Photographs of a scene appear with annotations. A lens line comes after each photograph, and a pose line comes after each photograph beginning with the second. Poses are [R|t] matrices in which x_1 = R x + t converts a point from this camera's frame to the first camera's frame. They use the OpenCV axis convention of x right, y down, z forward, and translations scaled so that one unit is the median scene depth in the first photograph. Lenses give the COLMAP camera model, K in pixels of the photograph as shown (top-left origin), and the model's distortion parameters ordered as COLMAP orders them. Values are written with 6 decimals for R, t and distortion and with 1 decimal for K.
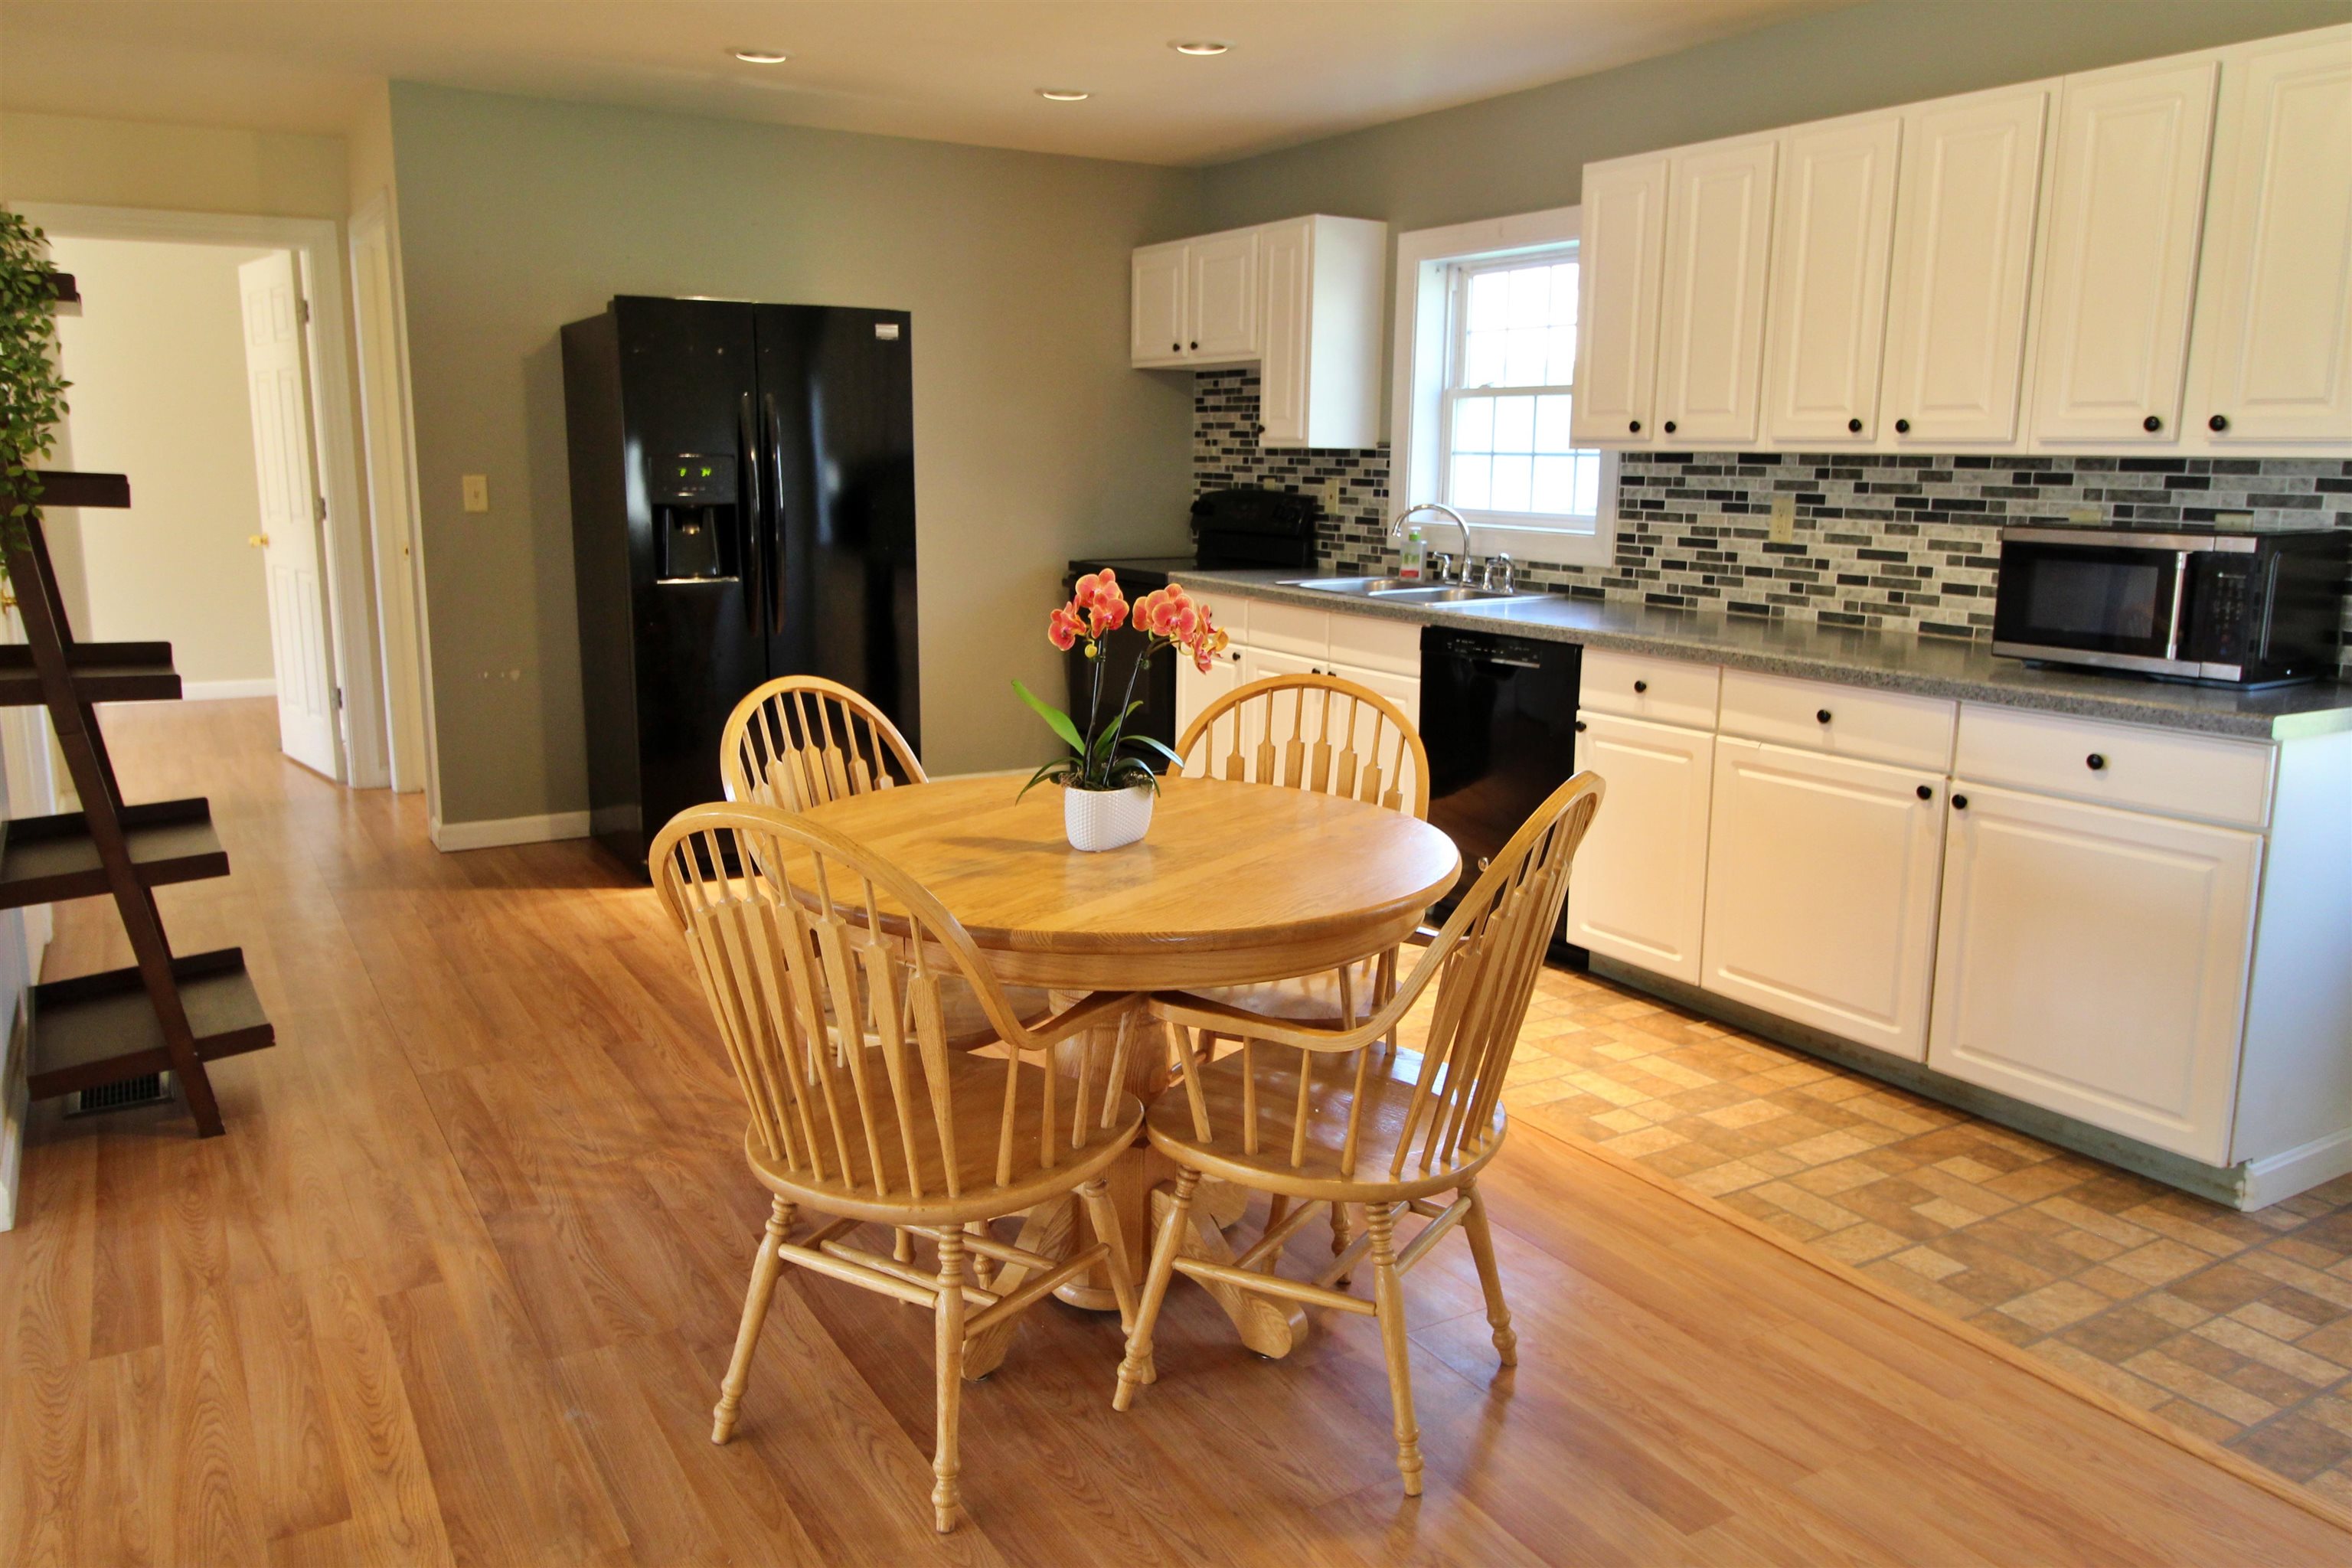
lens RADIAL K [[1719.7, 0, 1160.6], [0, 1719.7, 747.1], [0, 0, 1]] dist [0.021732, -0.013347]
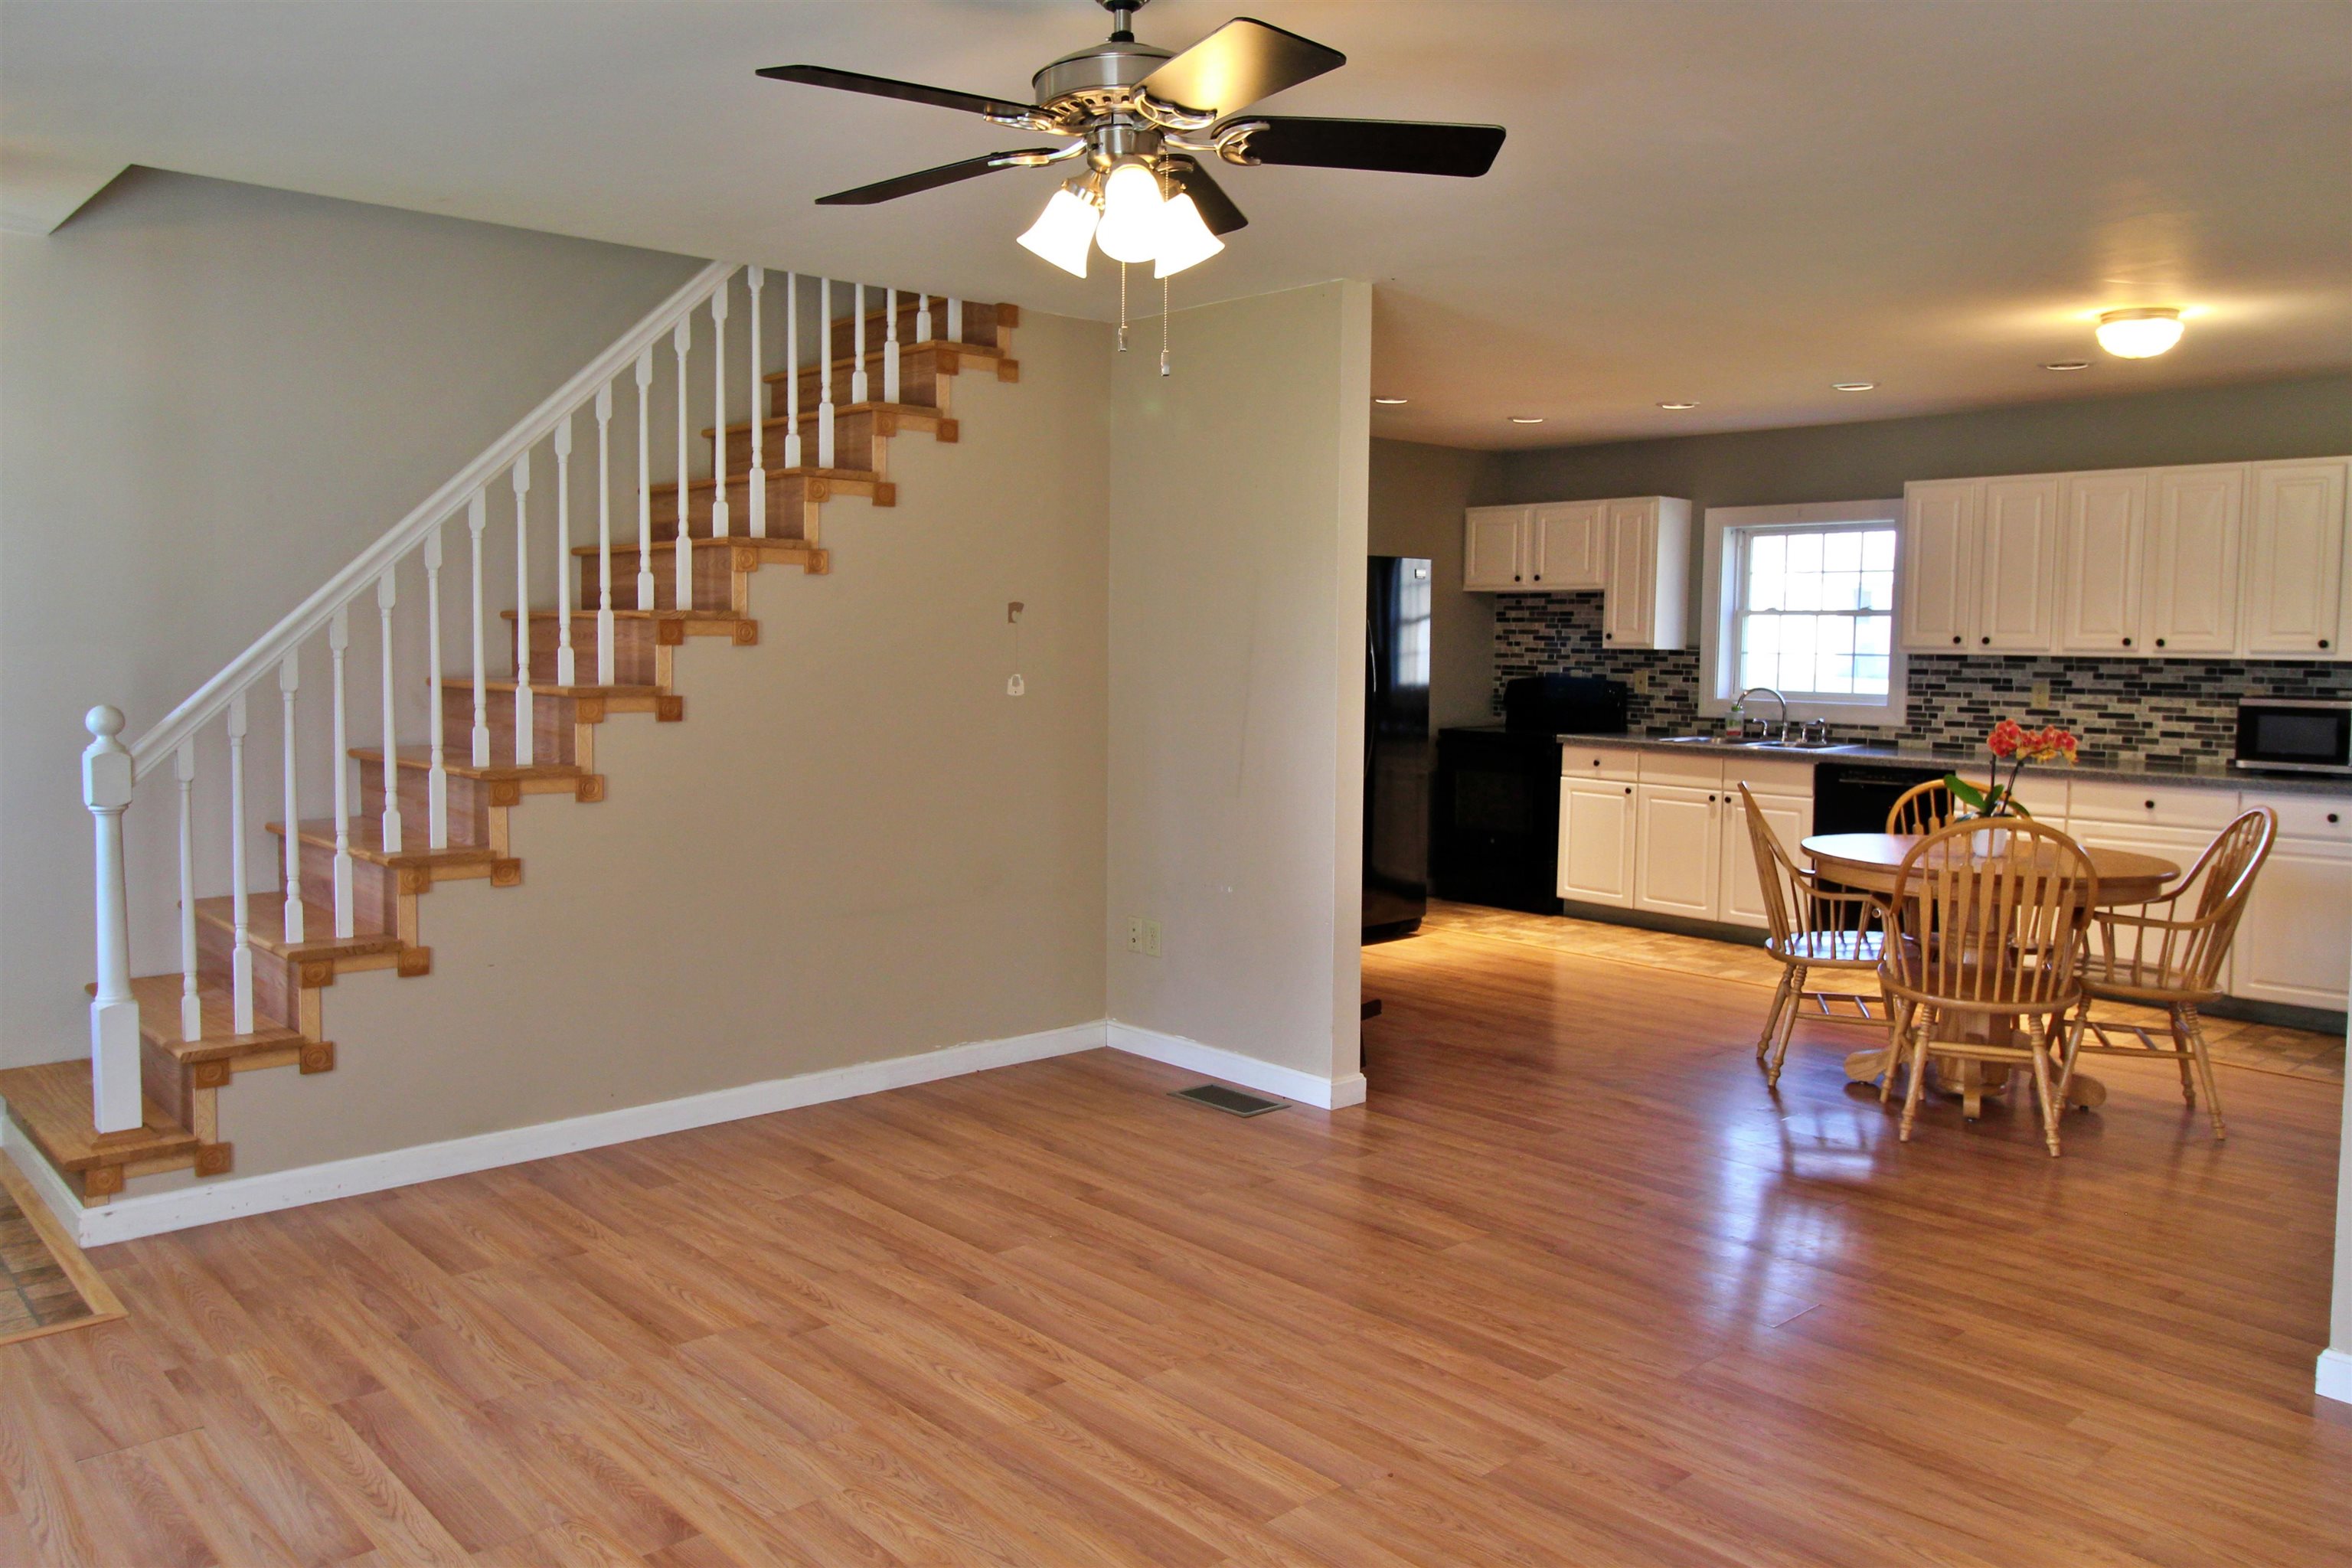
lens RADIAL K [[1719.7, 0, 1196.7], [0, 1719.7, 741.2], [0, 0, 1]] dist [0.021732, -0.013347]
pose [[0.979091, -0.011788, 0.203081, -0.643121], [0.033730, 0.993908, -0.104928, 0.048798], [-0.200607, 0.109584, 0.973524, -0.372662]]
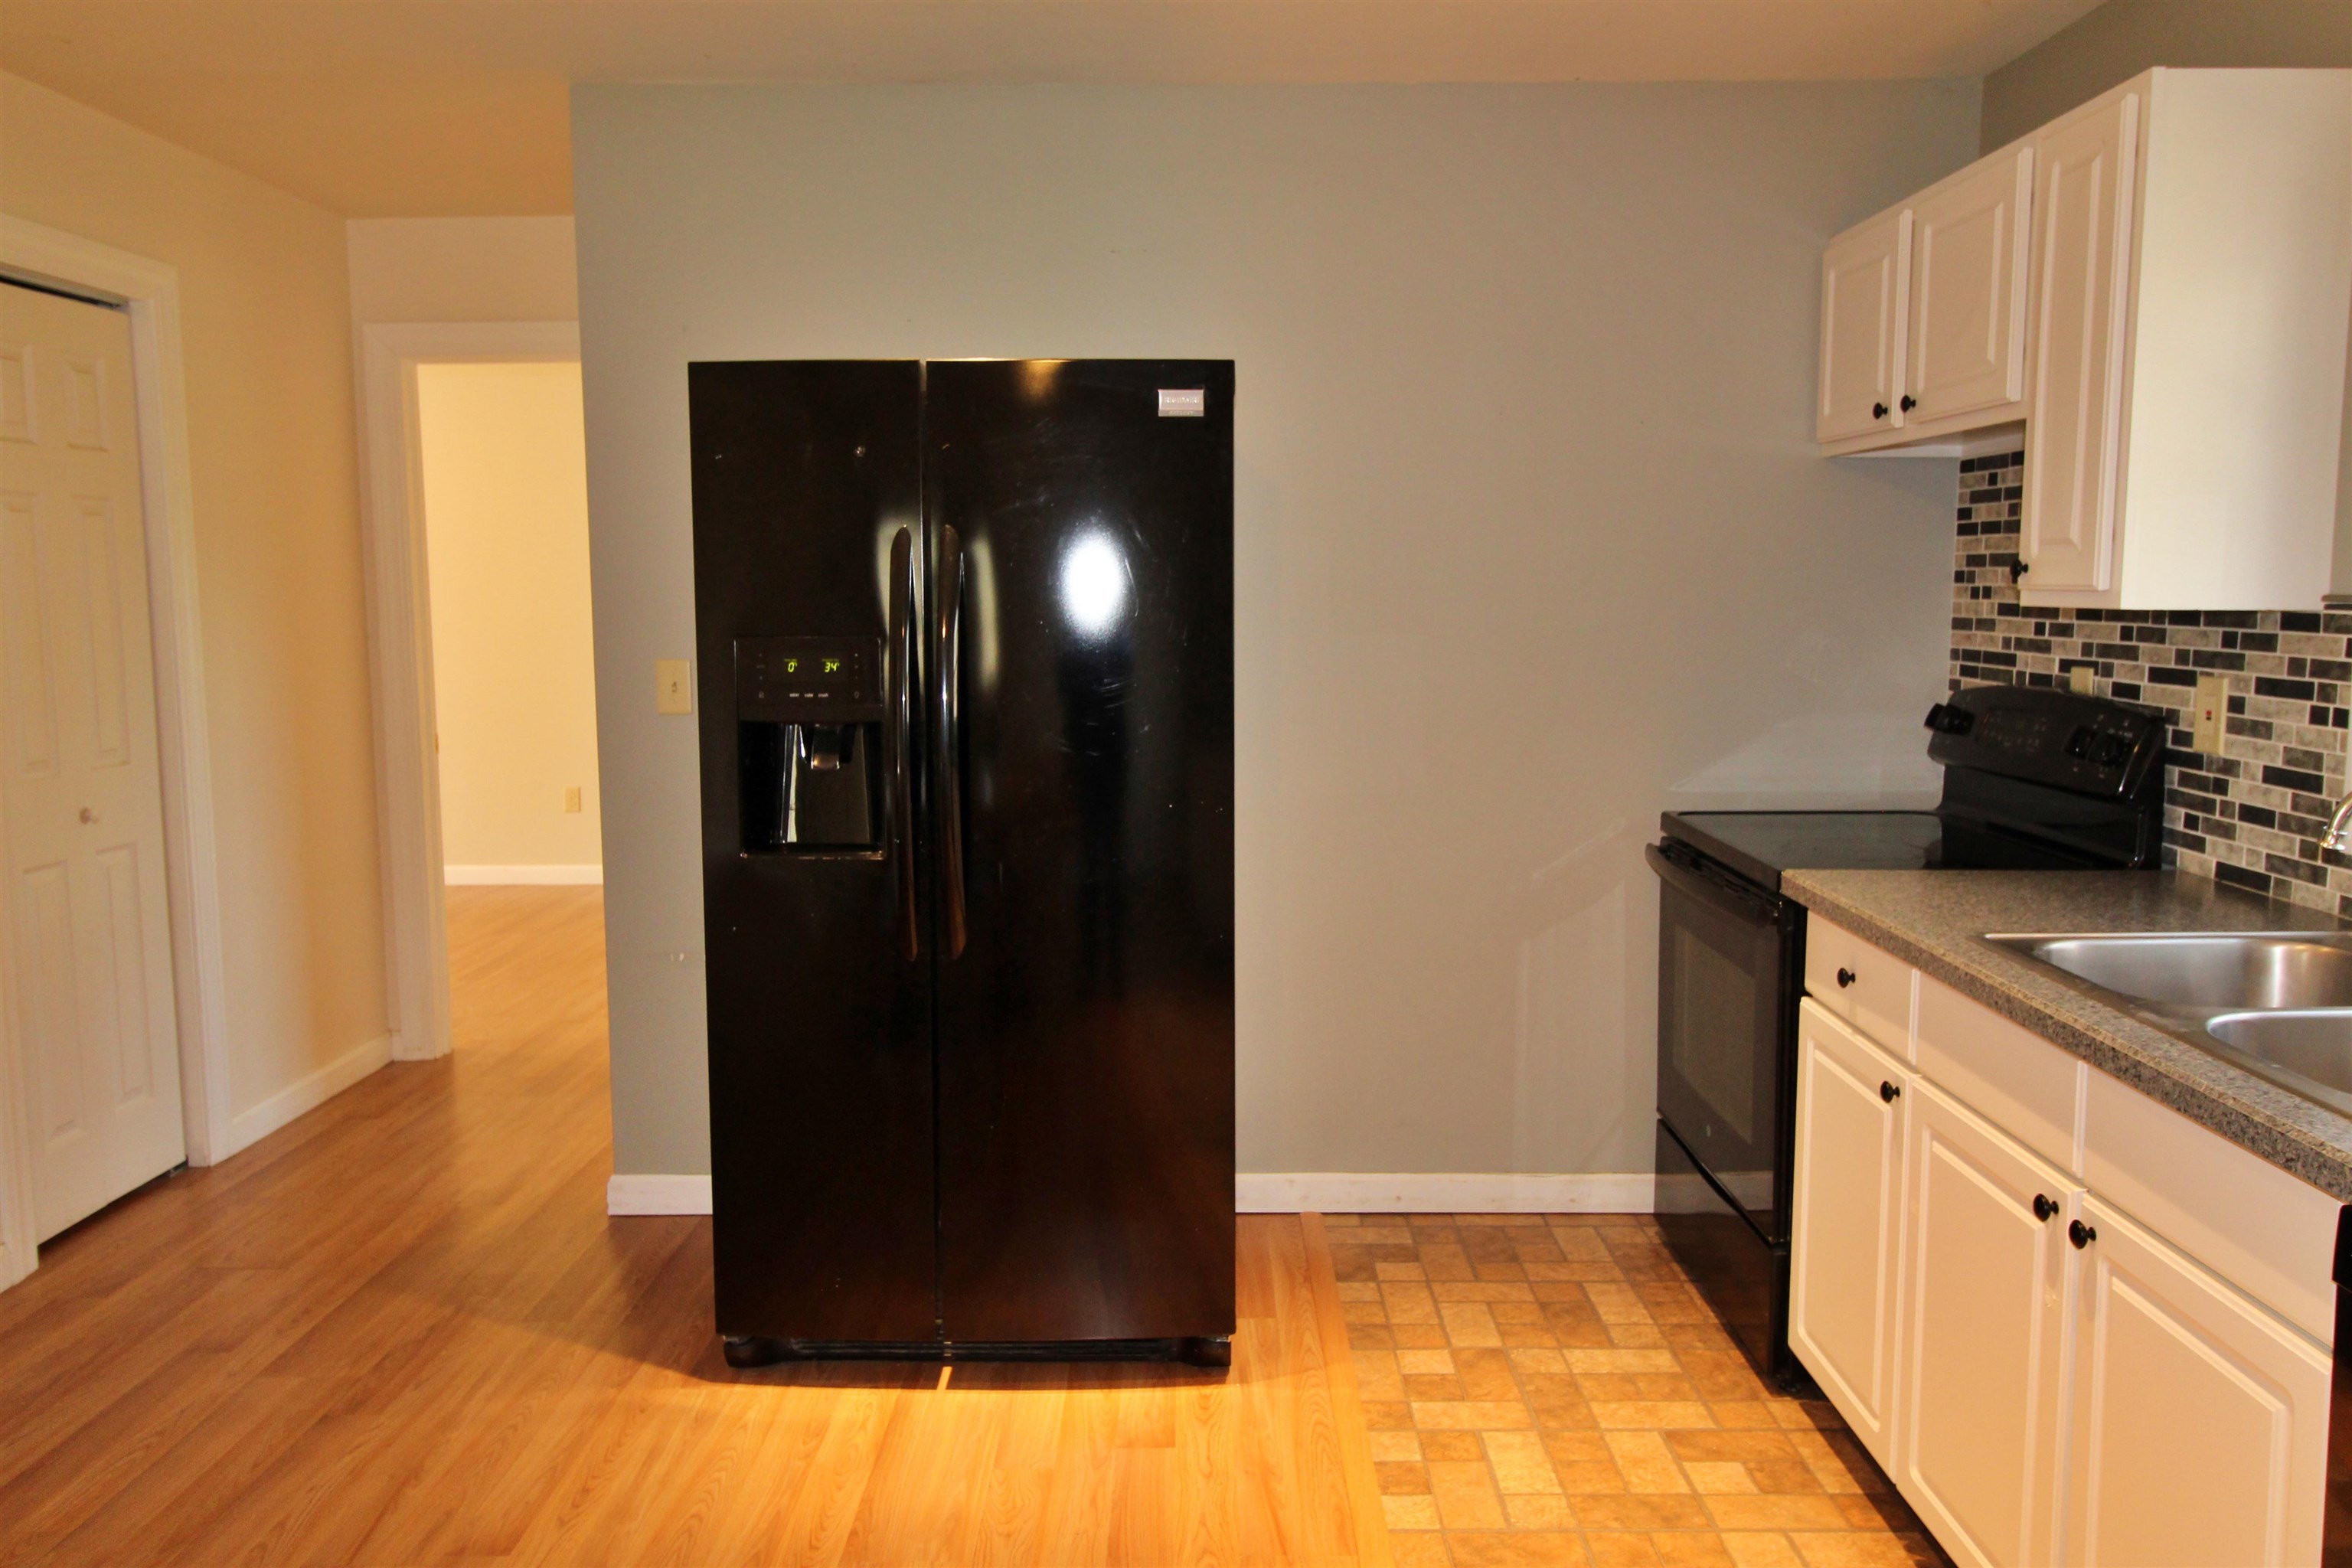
lens RADIAL K [[1719.7, 0, 1170.2], [0, 1719.7, 756.8], [0, 0, 1]] dist [0.021732, -0.013347]
pose [[0.855693, 0.040049, -0.515932, 0.115816], [-0.076671, 0.995809, -0.049864, -0.106257], [0.511773, 0.082225, 0.855177, 0.555892]]
